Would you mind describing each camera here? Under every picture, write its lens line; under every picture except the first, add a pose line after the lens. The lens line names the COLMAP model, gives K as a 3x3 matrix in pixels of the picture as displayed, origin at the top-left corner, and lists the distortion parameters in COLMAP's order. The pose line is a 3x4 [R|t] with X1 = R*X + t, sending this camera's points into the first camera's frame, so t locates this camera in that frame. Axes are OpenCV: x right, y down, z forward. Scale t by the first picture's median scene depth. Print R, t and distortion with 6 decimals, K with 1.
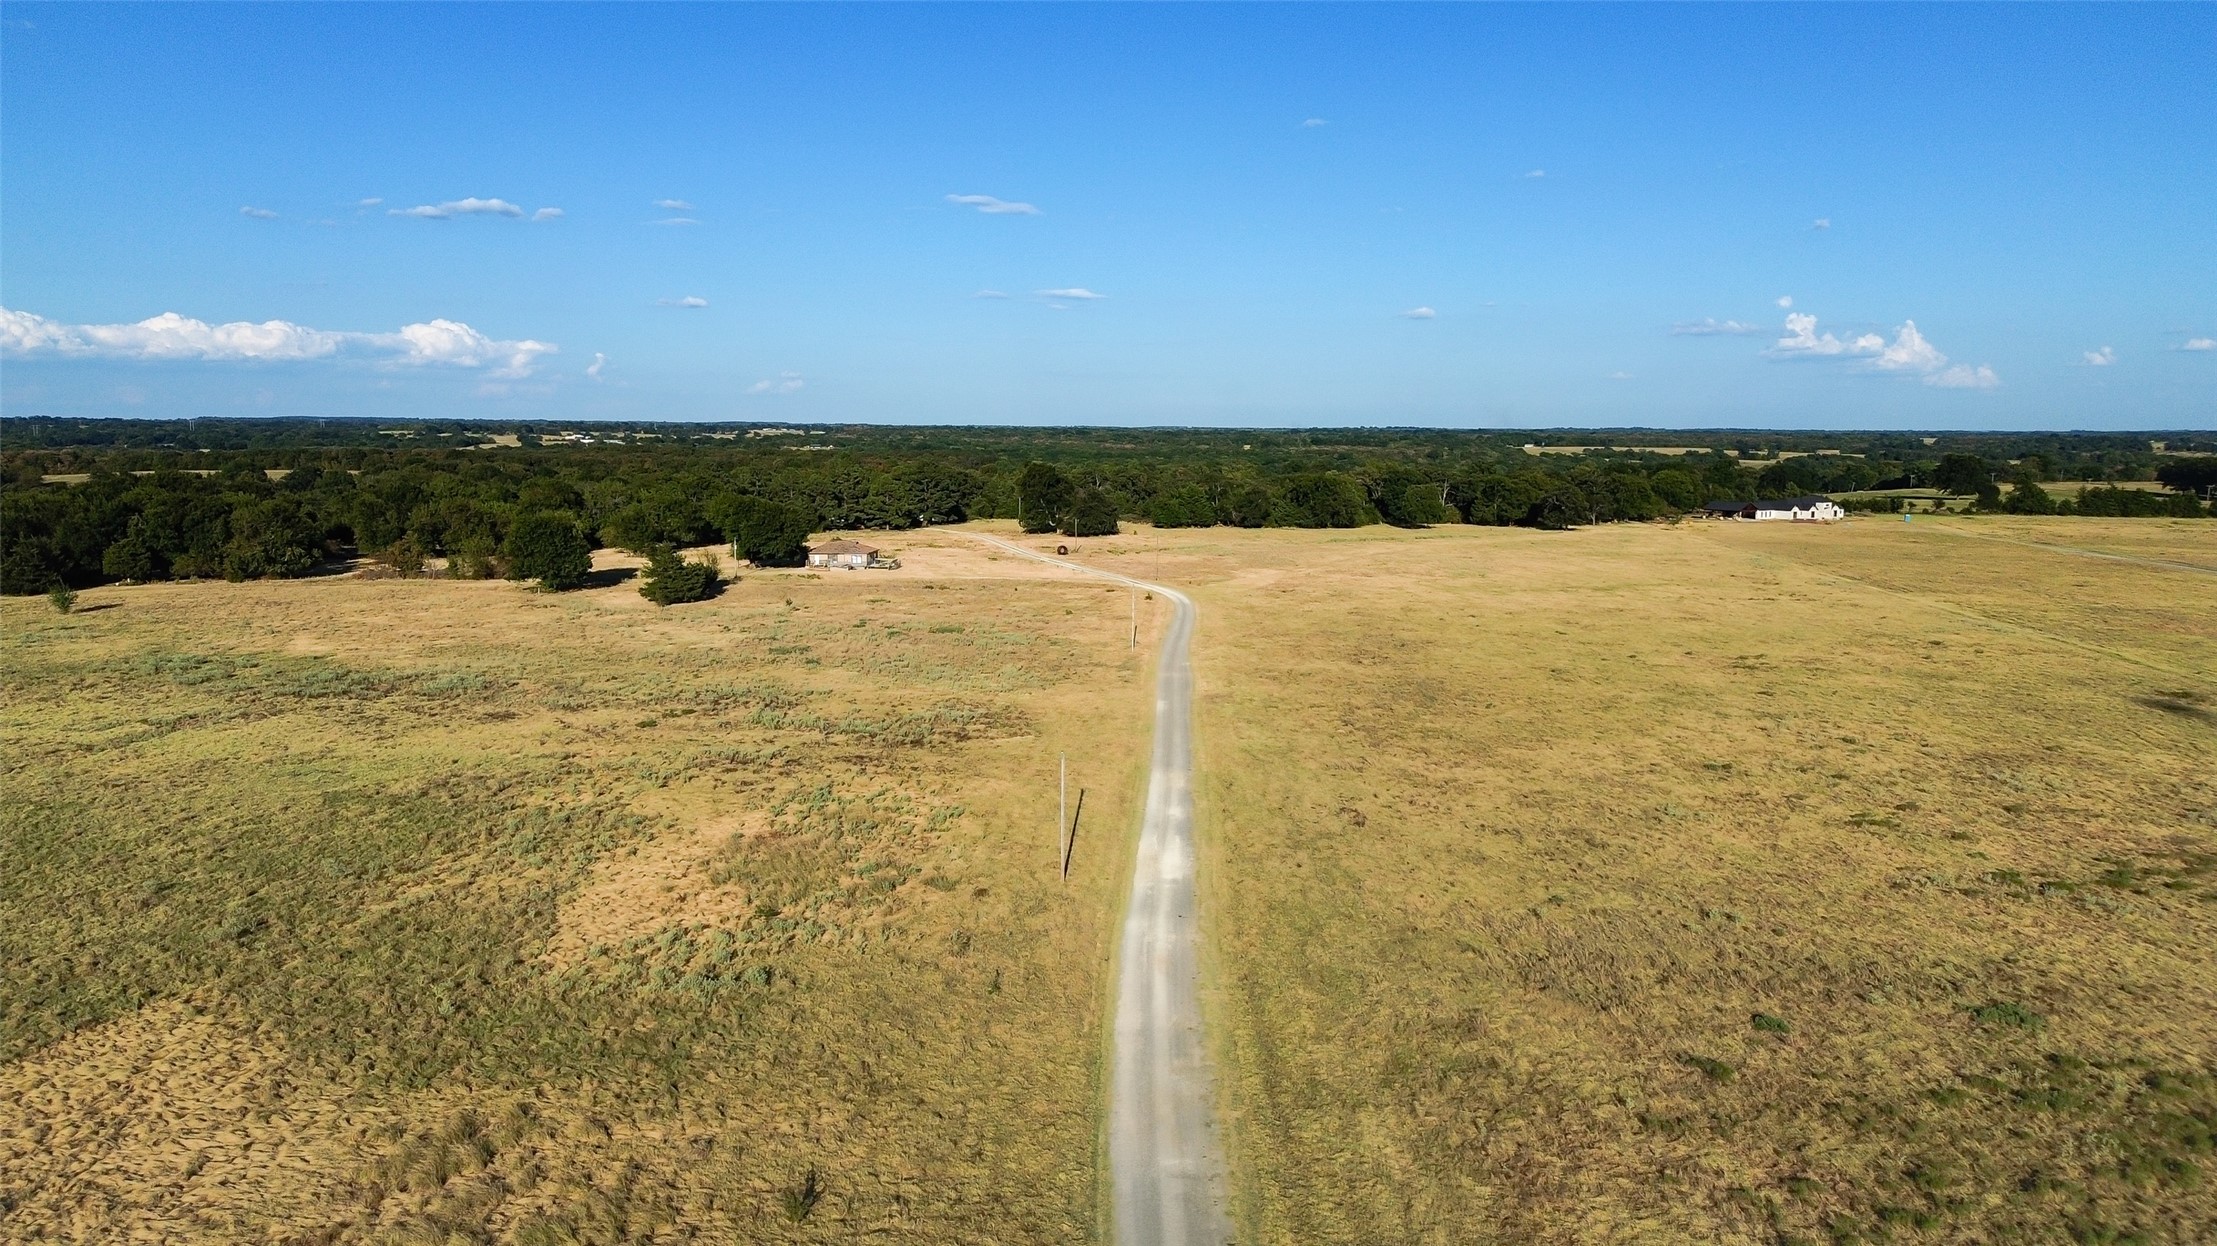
lens RADIAL K [[1584.2, 0, 1105.5], [0, 1584.2, 628.2], [0, 0, 1]] dist [0.070685, -0.066006]
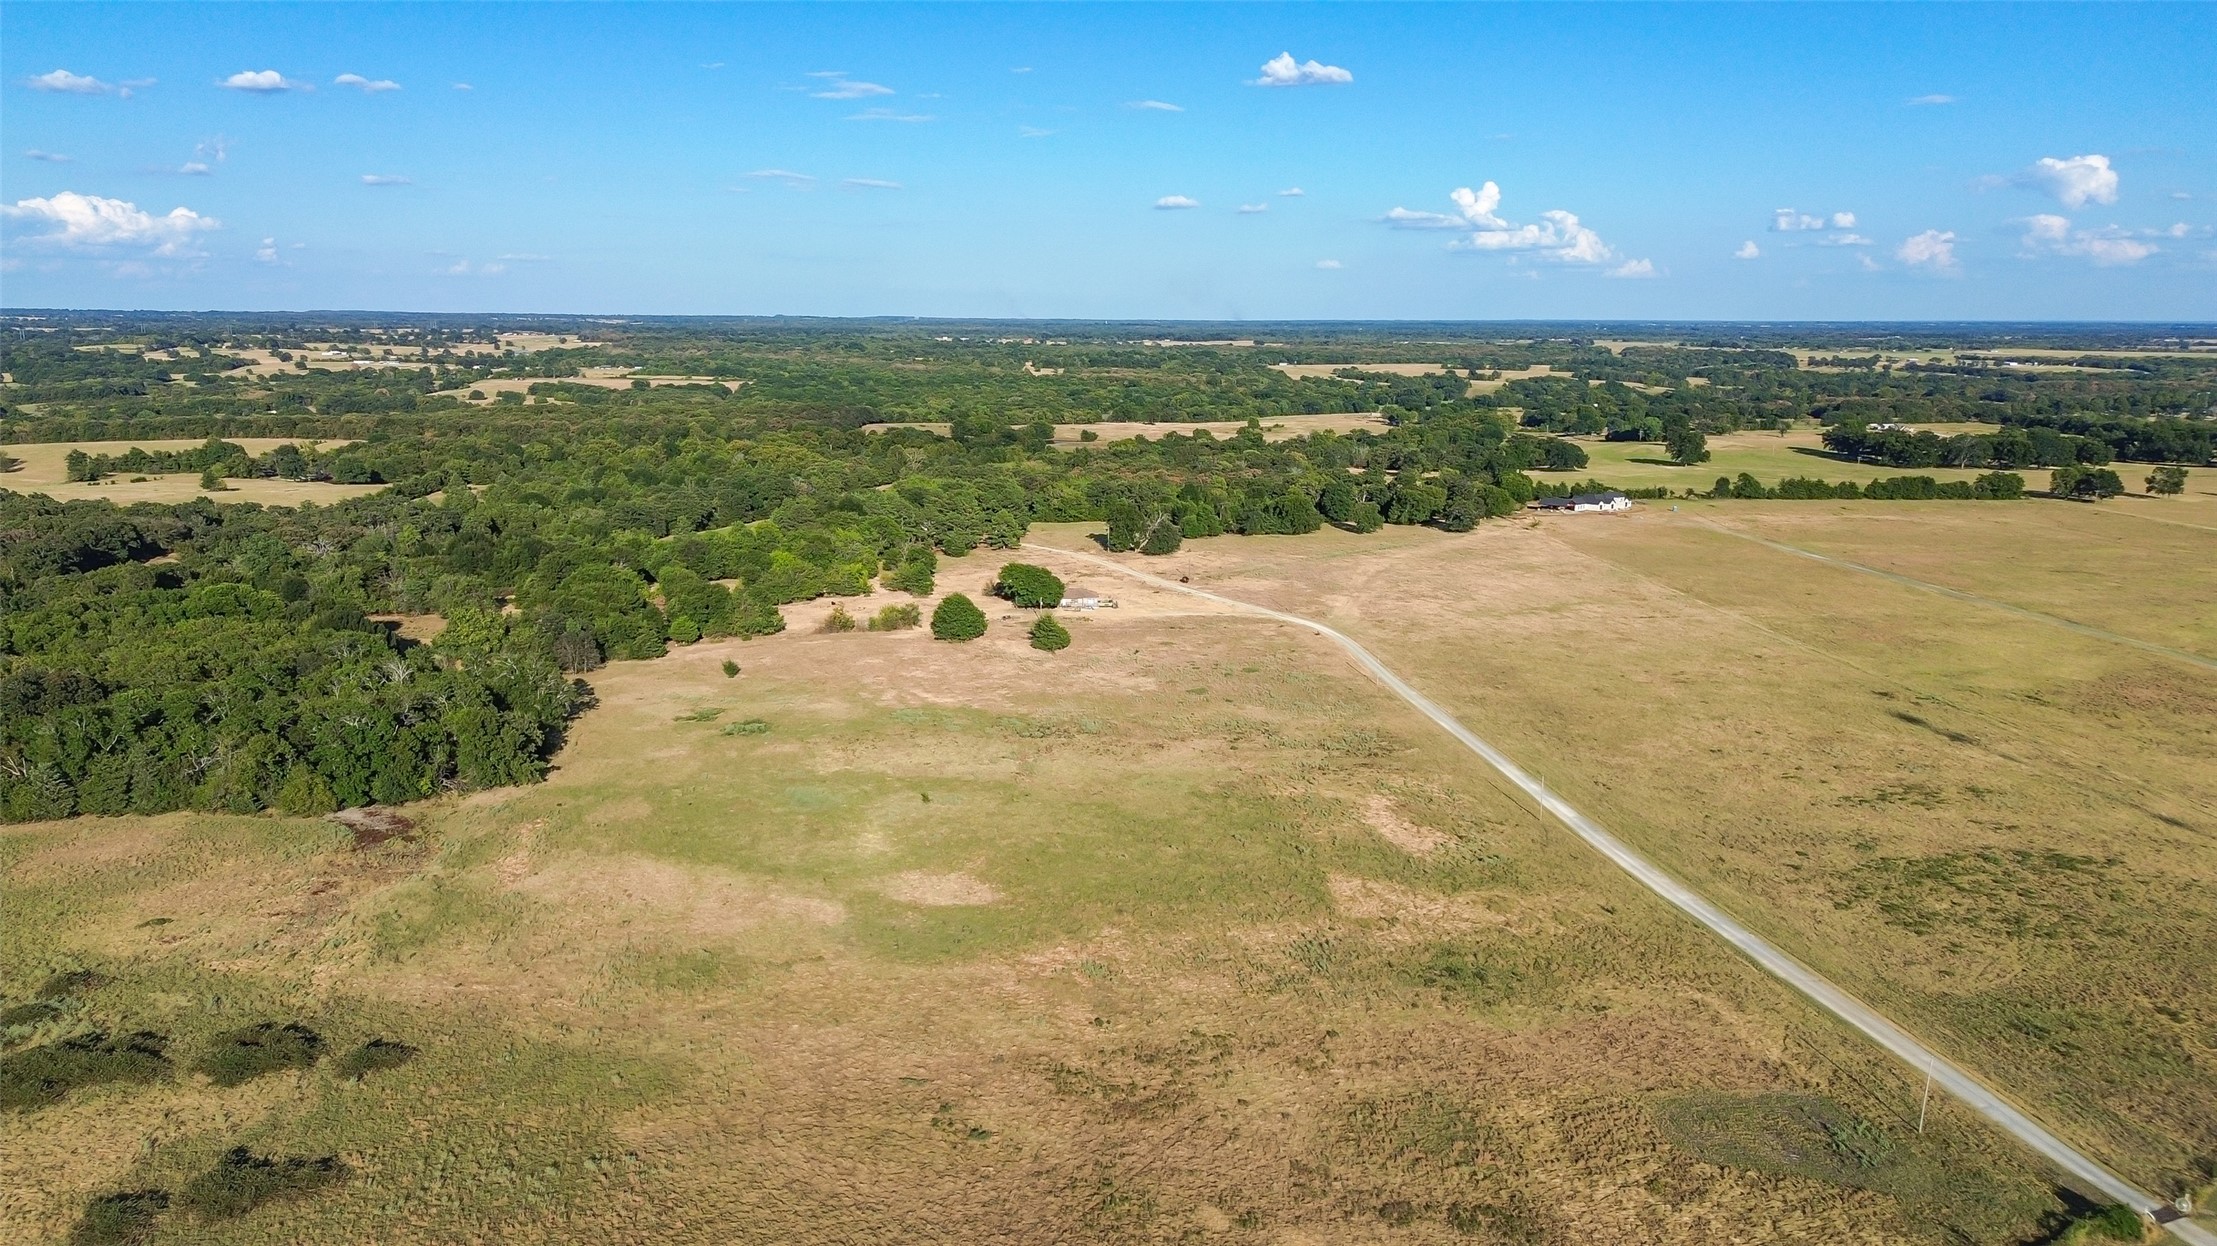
lens RADIAL K [[1584.2, 0, 1099.1], [0, 1584.2, 630.7], [0, 0, 1]] dist [0.070685, -0.066006]
pose [[0.984921, -0.035265, 0.169374, -0.572591], [0.022866, 0.996951, 0.074604, -0.181191], [-0.171489, -0.069606, 0.982724, -0.724891]]
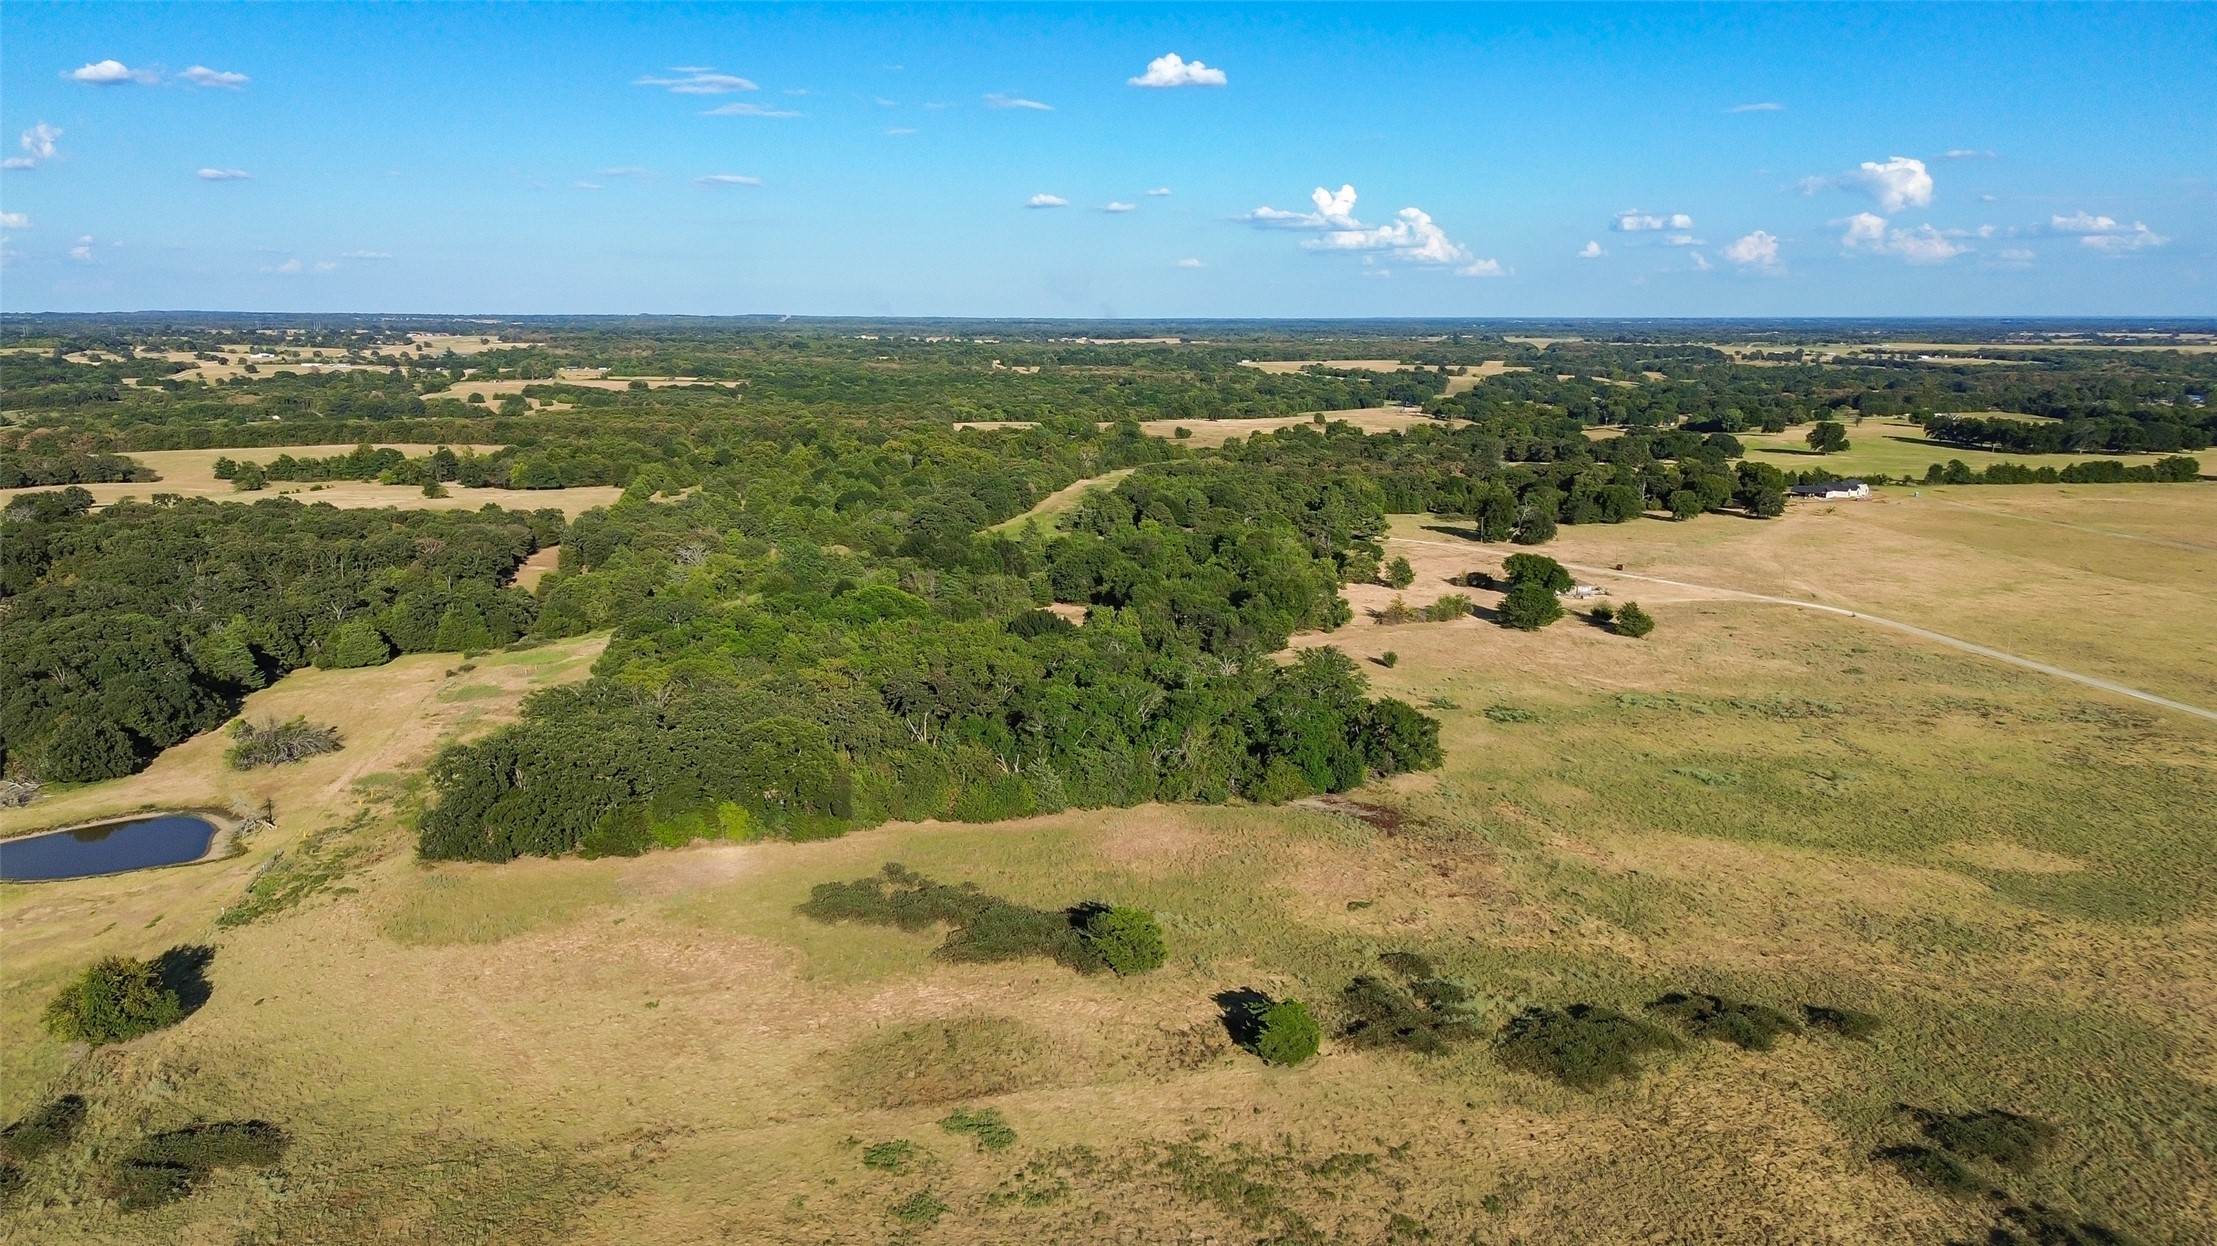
lens RADIAL K [[1584.2, 0, 1100.9], [0, 1584.2, 614.7], [0, 0, 1]] dist [0.070685, -0.066006]
pose [[0.965035, -0.053607, 0.256580, -1.438426], [0.037052, 0.996933, 0.068930, -0.203812], [-0.259488, -0.057013, 0.964062, -0.579190]]
